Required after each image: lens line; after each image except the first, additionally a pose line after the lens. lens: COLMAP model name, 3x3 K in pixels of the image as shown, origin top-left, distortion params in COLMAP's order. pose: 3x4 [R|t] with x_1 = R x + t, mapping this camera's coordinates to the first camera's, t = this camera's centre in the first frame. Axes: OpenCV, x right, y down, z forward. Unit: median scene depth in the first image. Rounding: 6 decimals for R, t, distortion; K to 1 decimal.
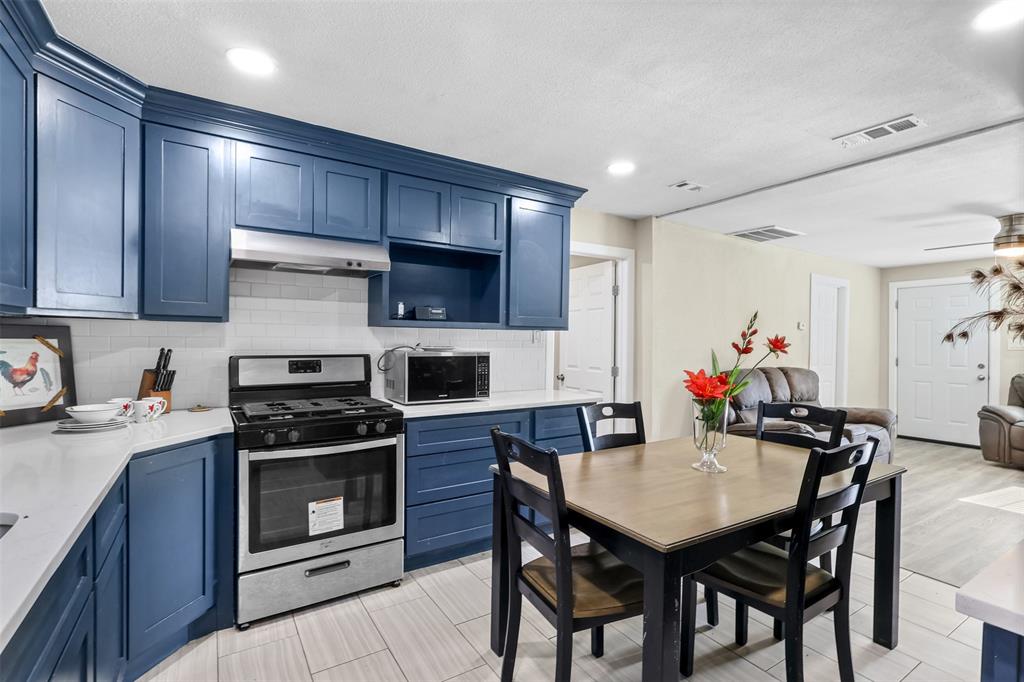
lens RADIAL K [[477.4, 0, 512.0], [0, 477.4, 341.0], [0, 0, 1]] dist [0.000514, 0.000087]
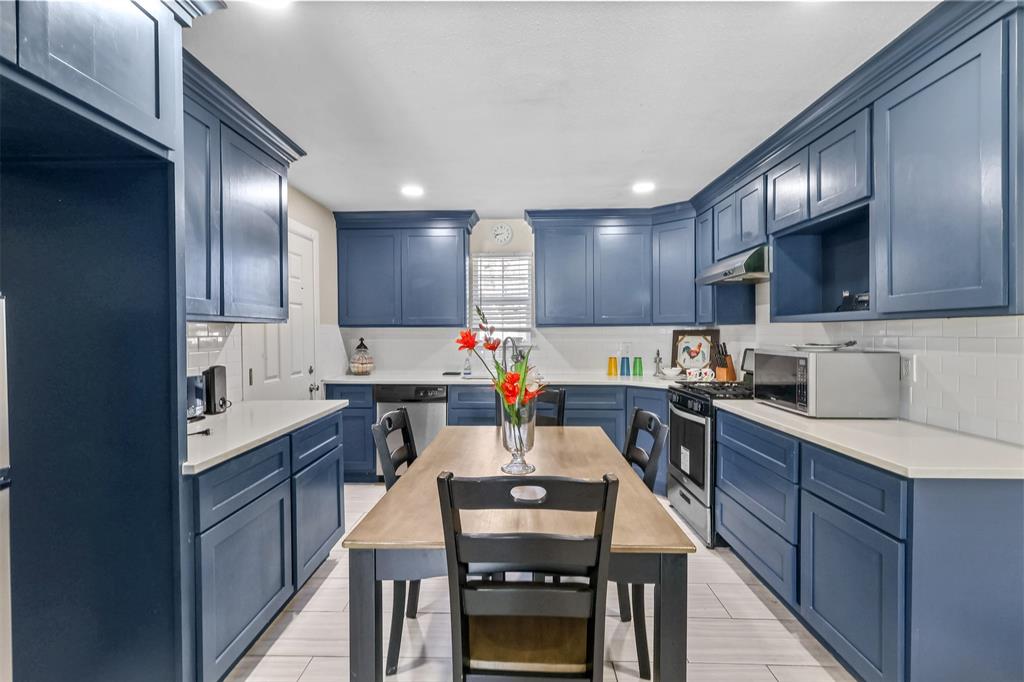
lens RADIAL K [[477.4, 0, 512.0], [0, 477.4, 341.0], [0, 0, 1]] dist [0.000514, 0.000087]
pose [[-0.549086, 0.005616, -0.835747, 1.179456], [-0.008018, 0.999896, 0.011987, -0.003048], [0.835727, 0.013283, -0.548984, 1.435927]]
